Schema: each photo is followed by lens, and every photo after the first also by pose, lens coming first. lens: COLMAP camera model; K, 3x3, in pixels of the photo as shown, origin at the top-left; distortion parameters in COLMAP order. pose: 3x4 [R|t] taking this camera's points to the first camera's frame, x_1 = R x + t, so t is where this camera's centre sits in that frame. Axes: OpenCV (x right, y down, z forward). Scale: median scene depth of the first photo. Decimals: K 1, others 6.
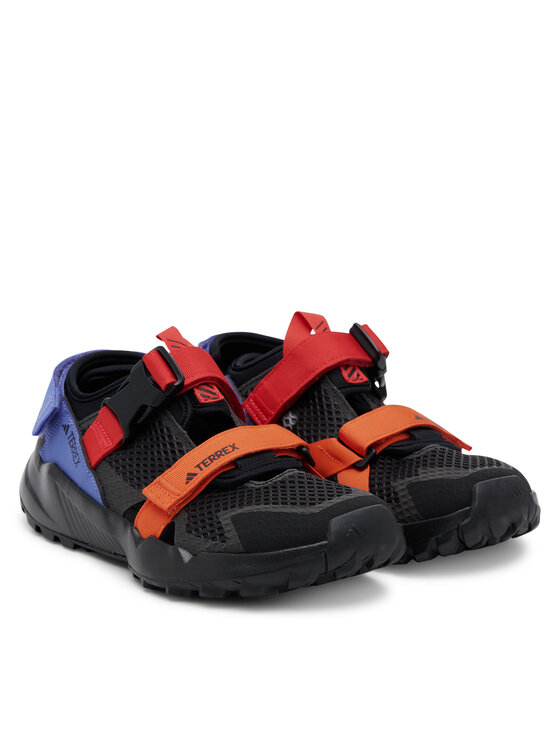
lens RADIAL K [[2194.5, 0, 280.0], [0, 2194.5, 373.0], [0, 0, 1]] dist [-0.003613, -0.043286]
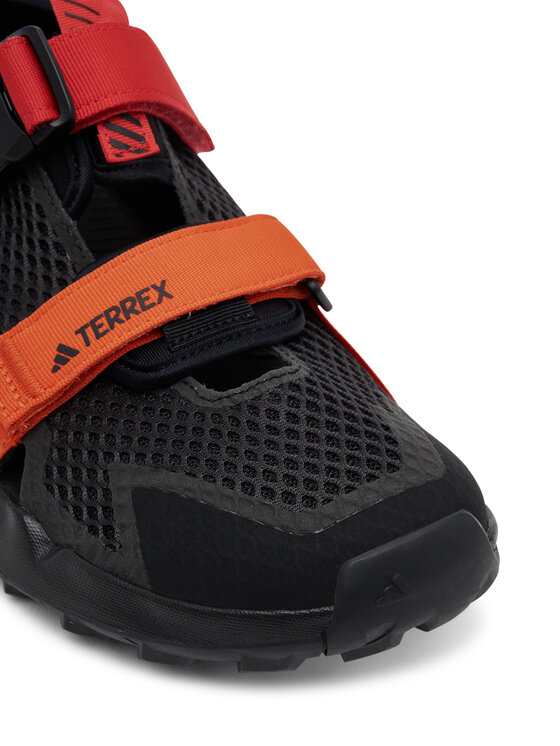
lens RADIAL K [[1116.5, 0, 280.0], [0, 1116.5, 373.0], [0, 0, 1]] dist [0.235467, -2.226141]
pose [[0.994574, 0.102500, 0.017794, 0.001783], [-0.098166, 0.868031, 0.486708, -0.071714], [0.034442, -0.485814, 0.873383, 0.783113]]
